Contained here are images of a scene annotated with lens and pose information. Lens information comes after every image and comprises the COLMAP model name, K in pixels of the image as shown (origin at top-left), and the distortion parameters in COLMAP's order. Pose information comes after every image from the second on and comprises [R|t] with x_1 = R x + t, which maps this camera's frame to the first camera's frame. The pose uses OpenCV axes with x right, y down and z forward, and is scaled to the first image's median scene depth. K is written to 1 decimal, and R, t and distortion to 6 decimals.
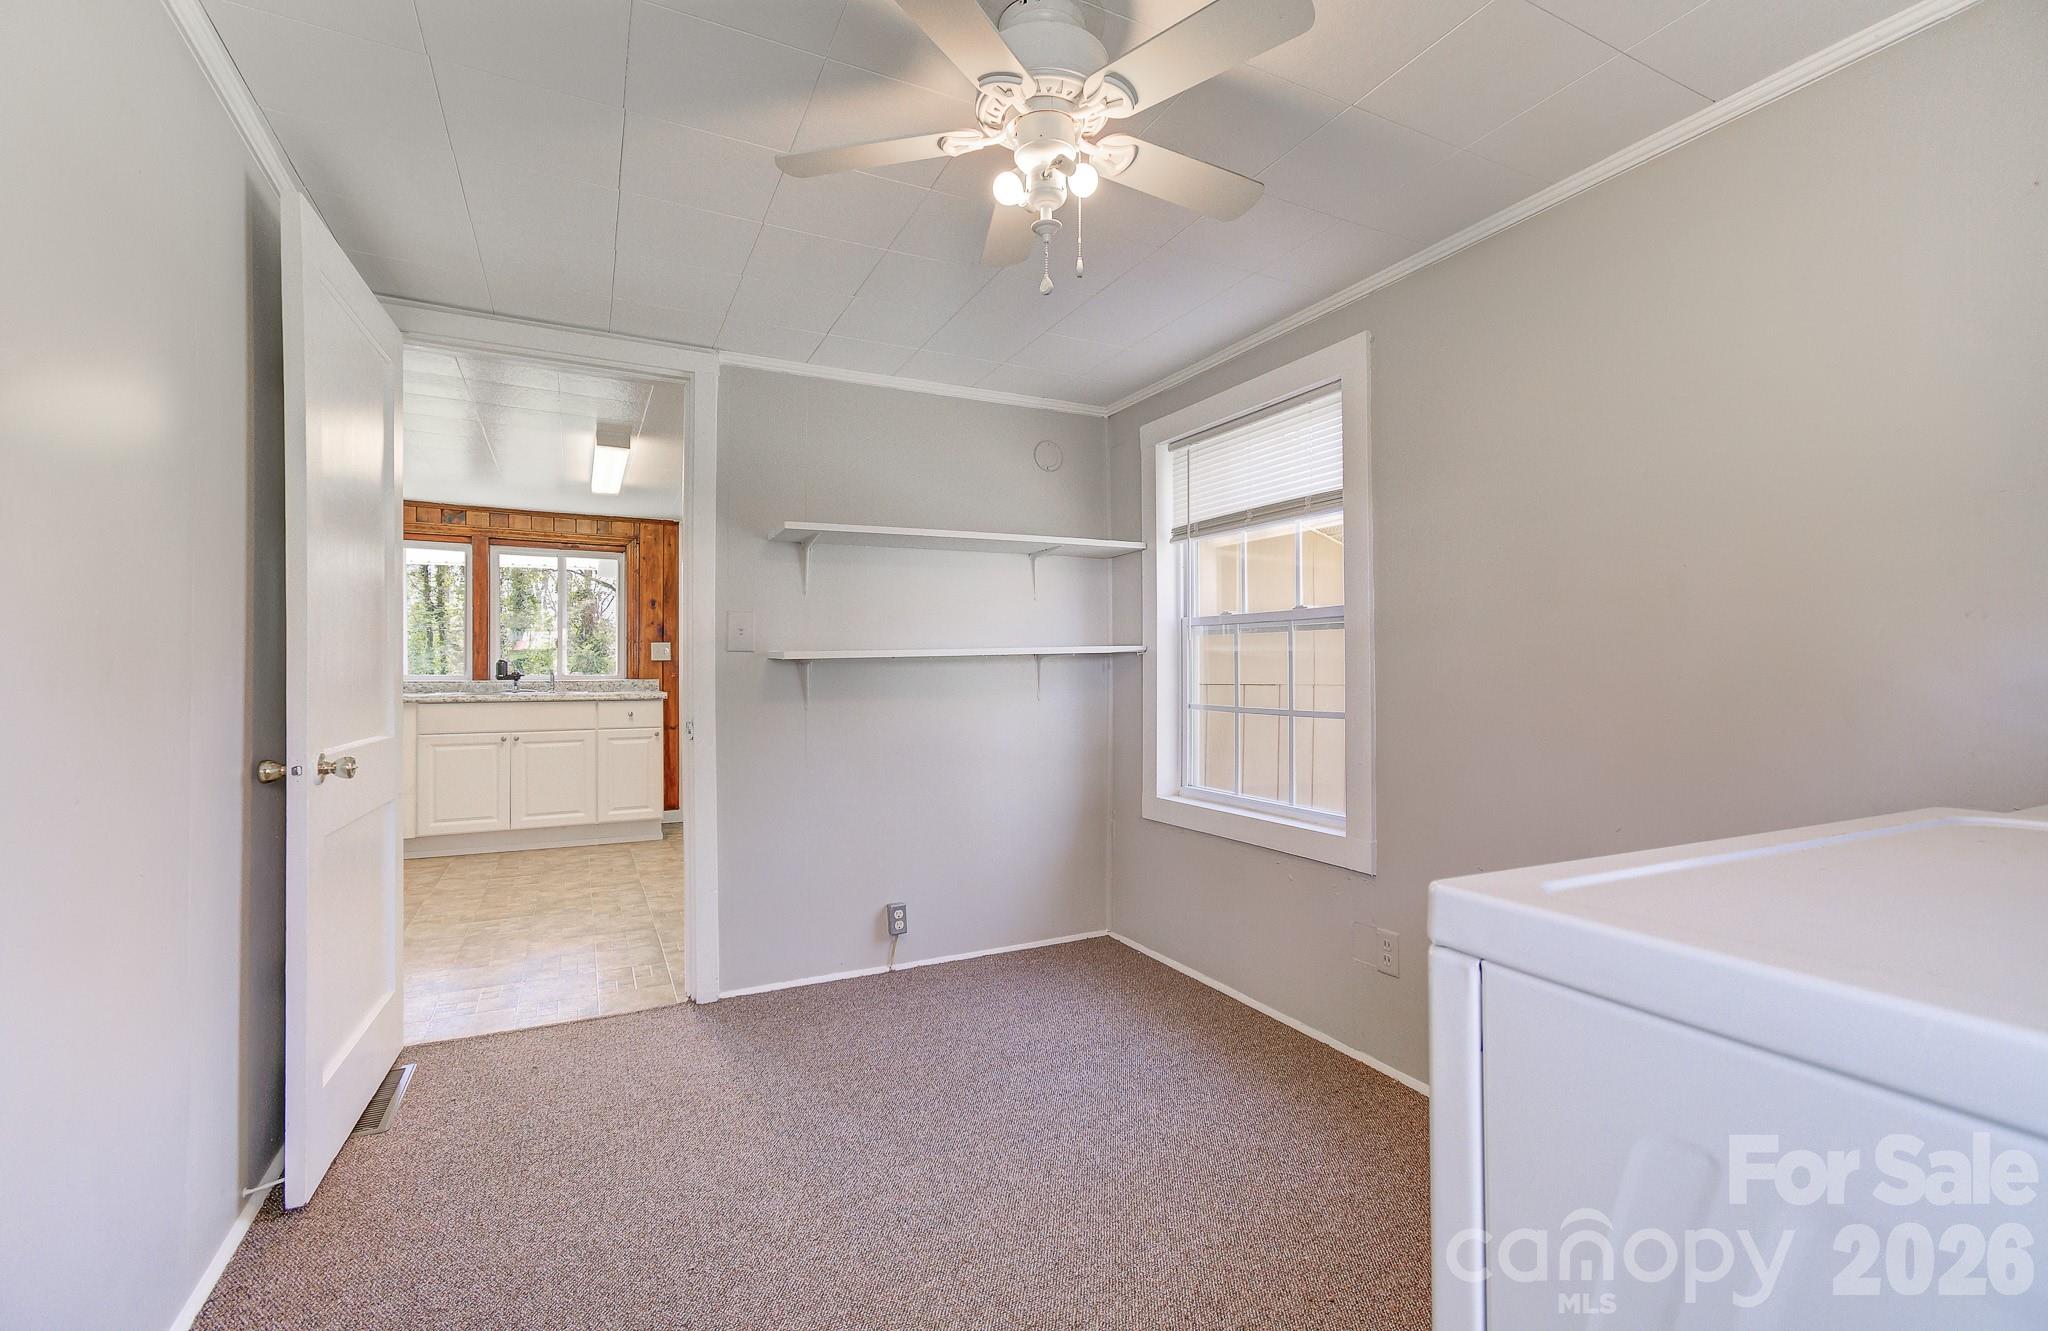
lens RADIAL K [[887.8, 0, 1006.0], [0, 887.8, 662.0], [0, 0, 1]] dist [0.003006, 0.001499]
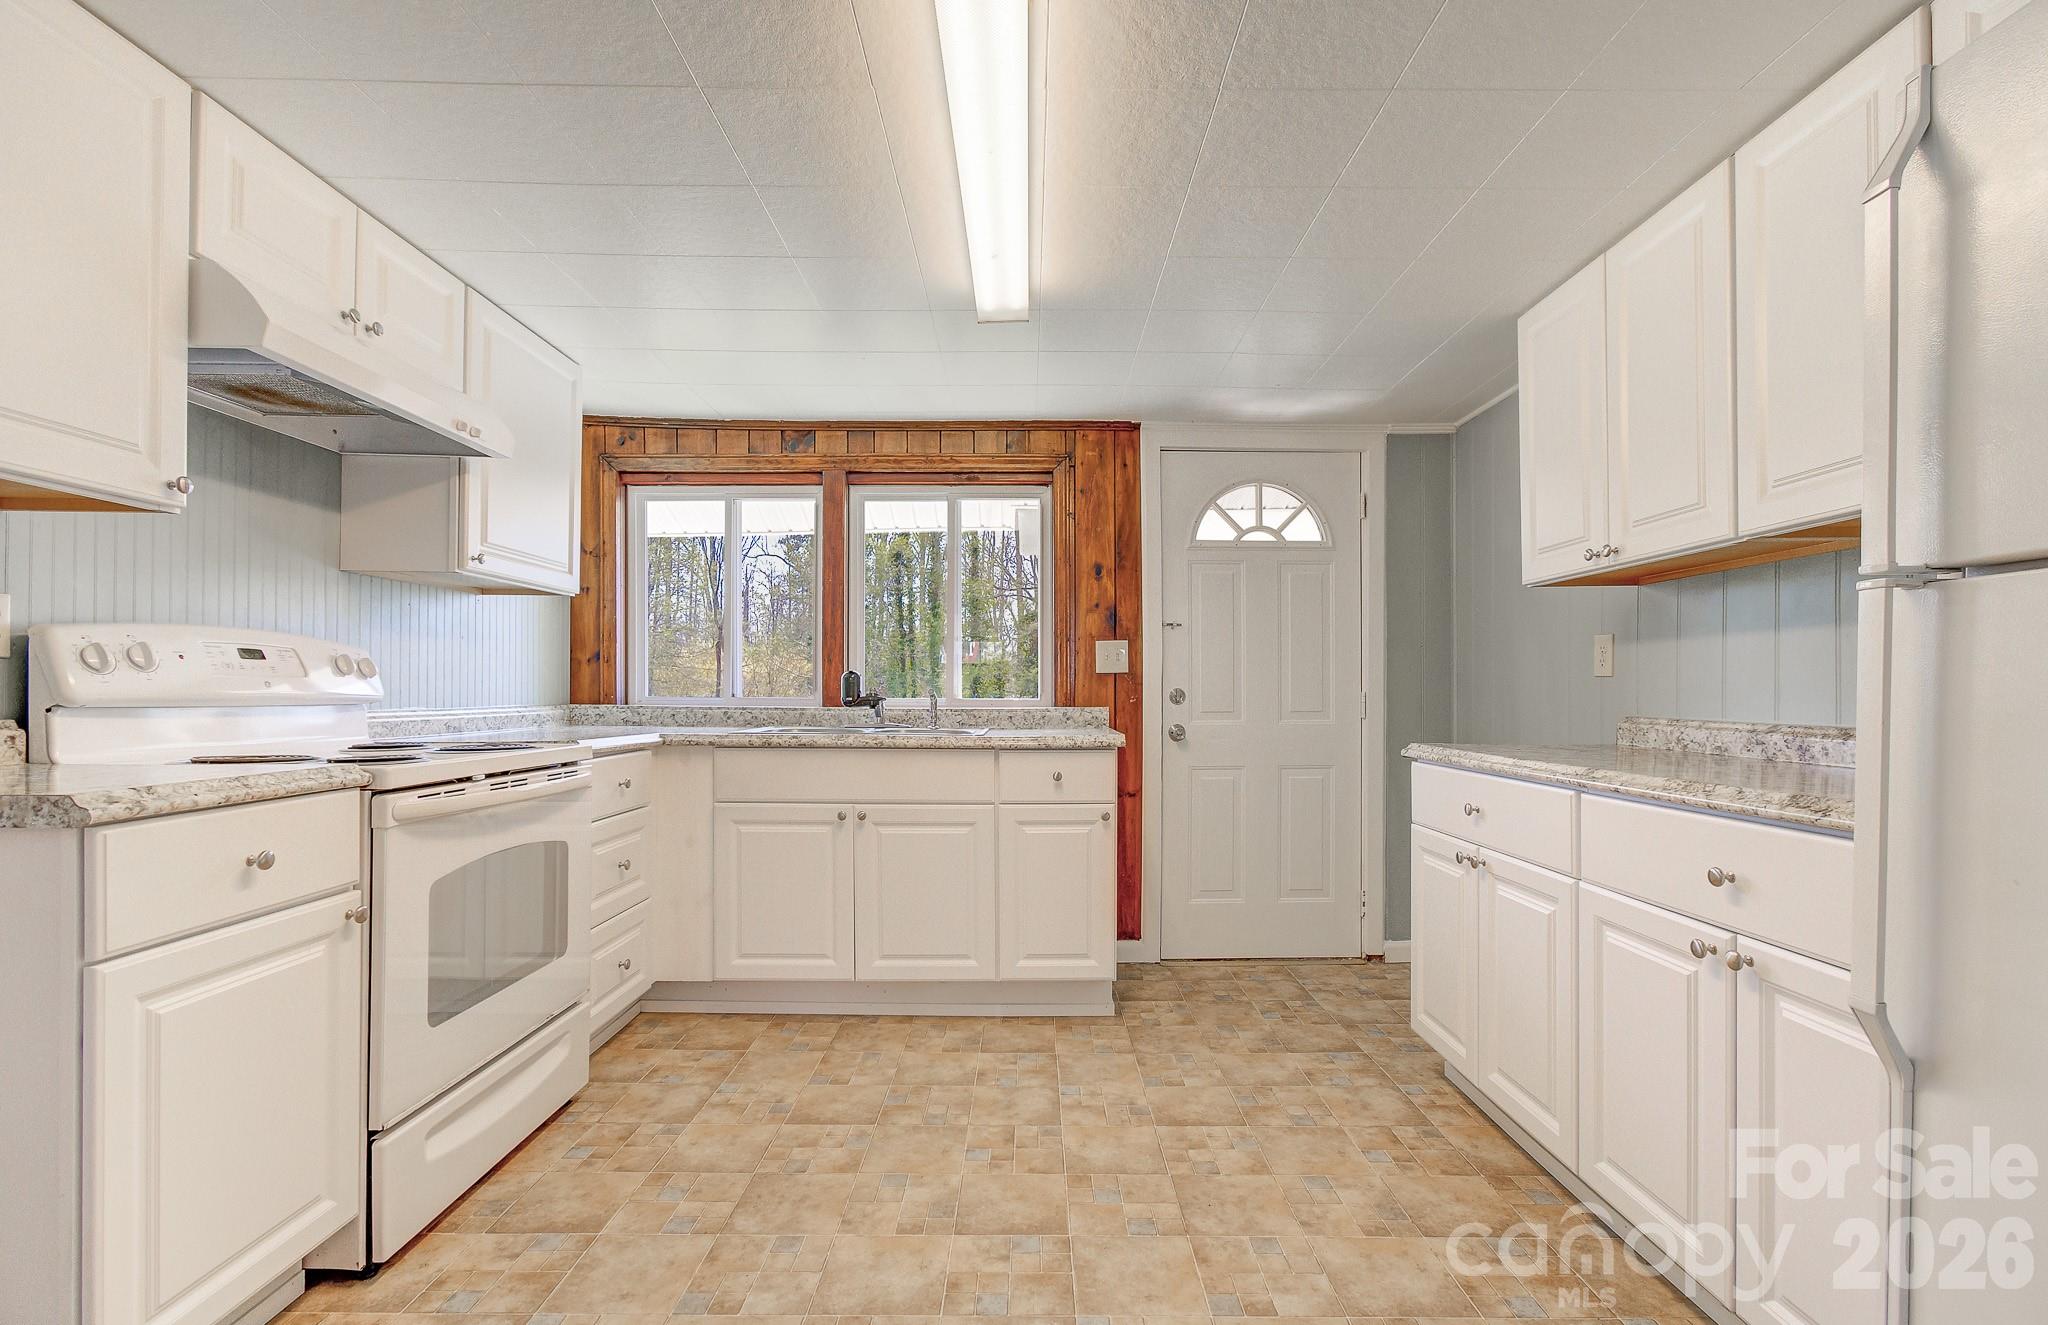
lens RADIAL K [[887.8, 0, 1013.3], [0, 887.8, 697.9], [0, 0, 1]] dist [0.003006, 0.001499]
pose [[0.892086, 0.003436, -0.451853, -0.200843], [0.003225, 0.999897, 0.013969, 0.006412], [0.451855, -0.013919, 0.891983, 0.498803]]
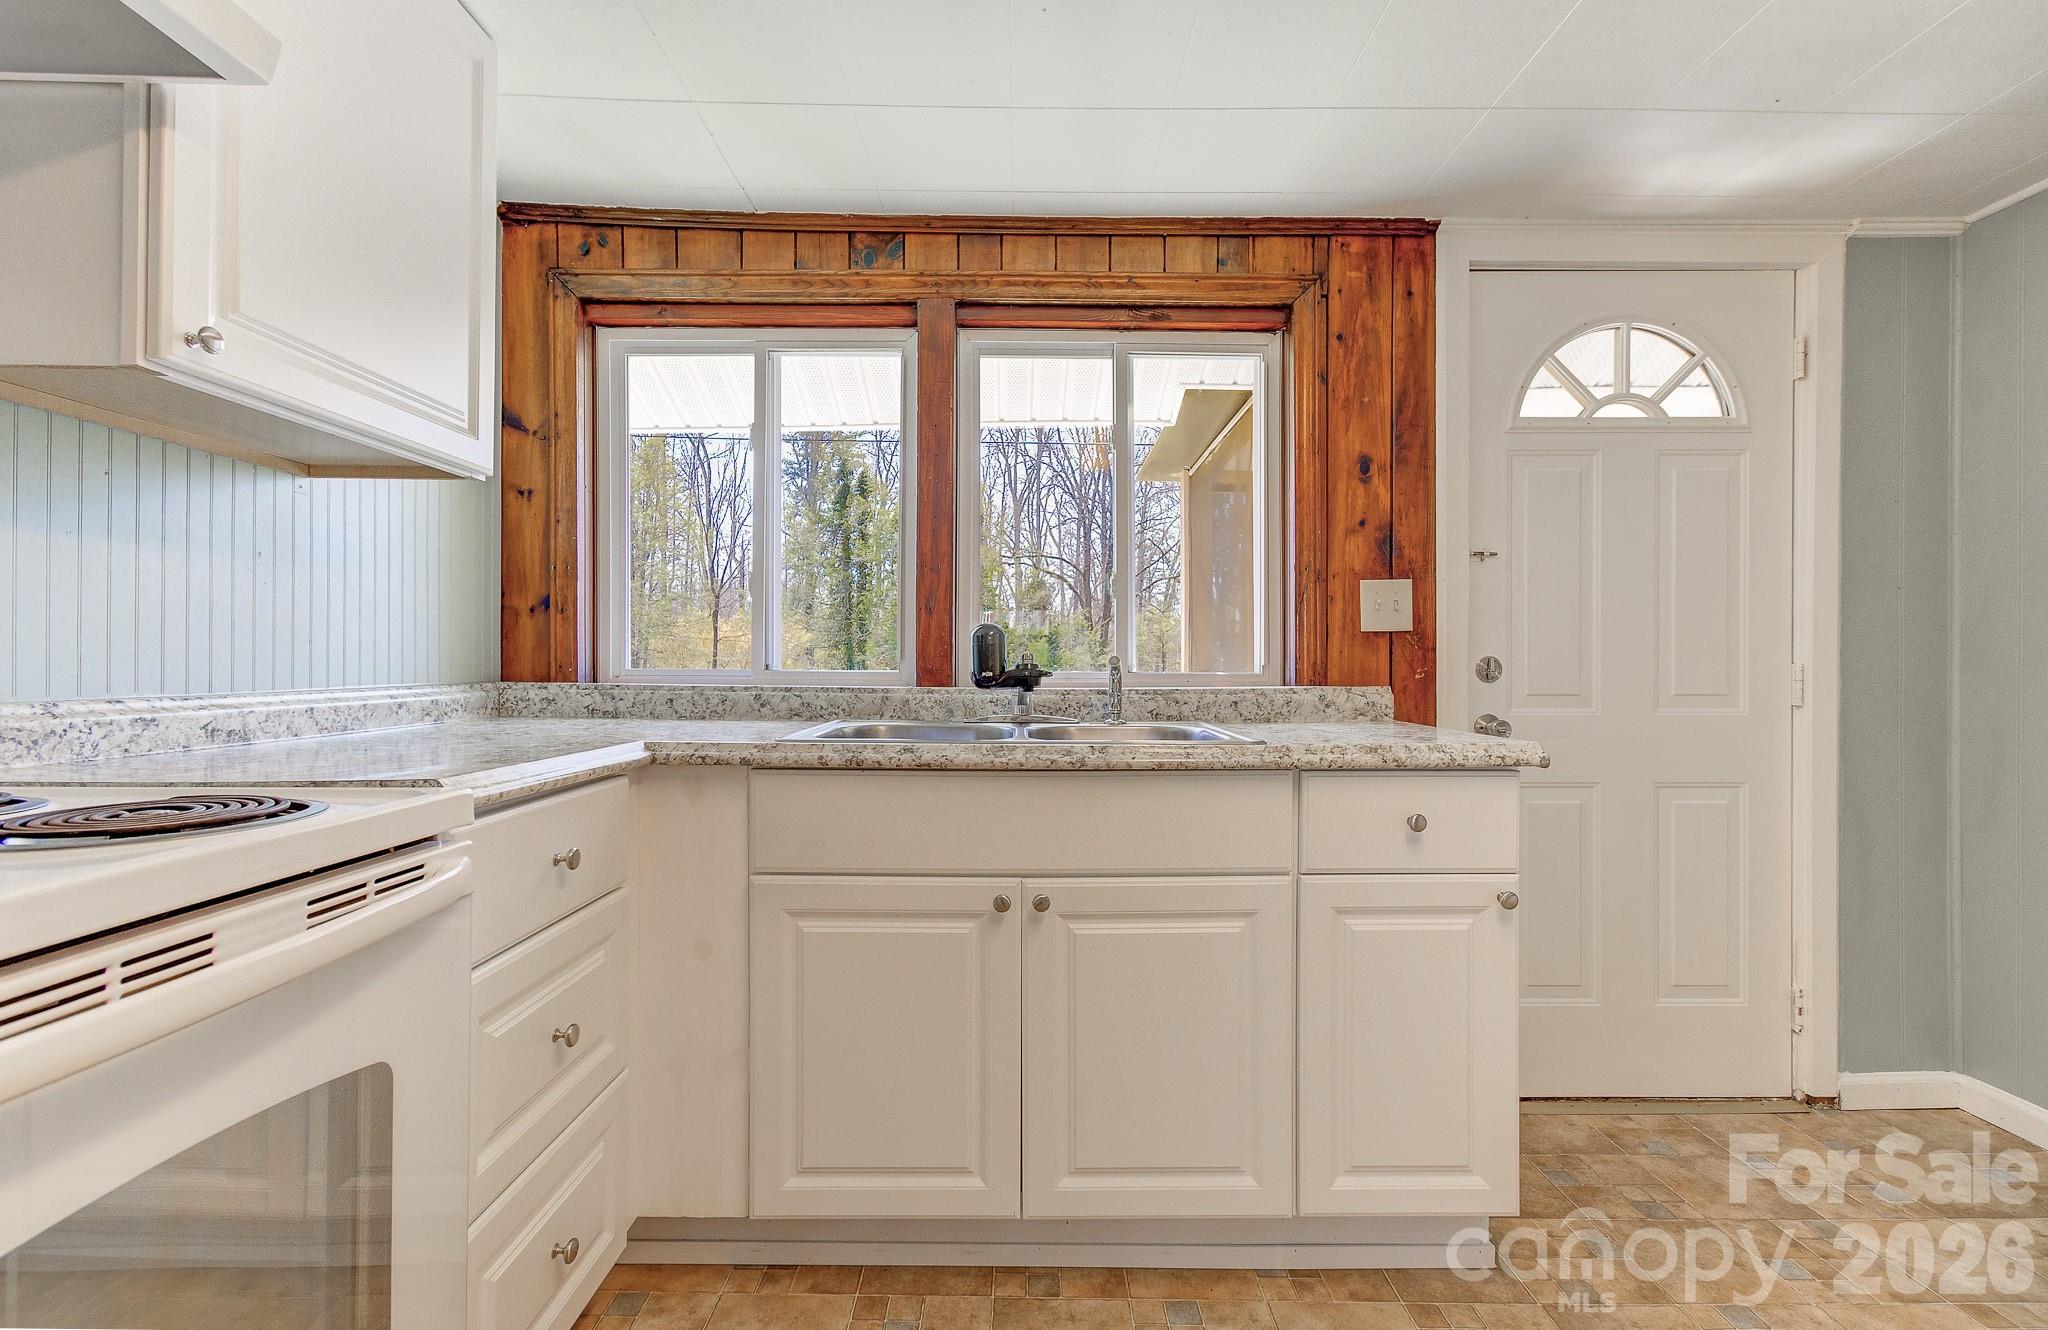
lens RADIAL K [[887.8, 0, 1019.1], [0, 887.8, 665.8], [0, 0, 1]] dist [0.003006, 0.001499]
pose [[0.897141, 0.002977, -0.441735, -0.386612], [0.002040, 0.999939, 0.010882, 0.008021], [0.441740, -0.010664, 0.897080, 0.665658]]
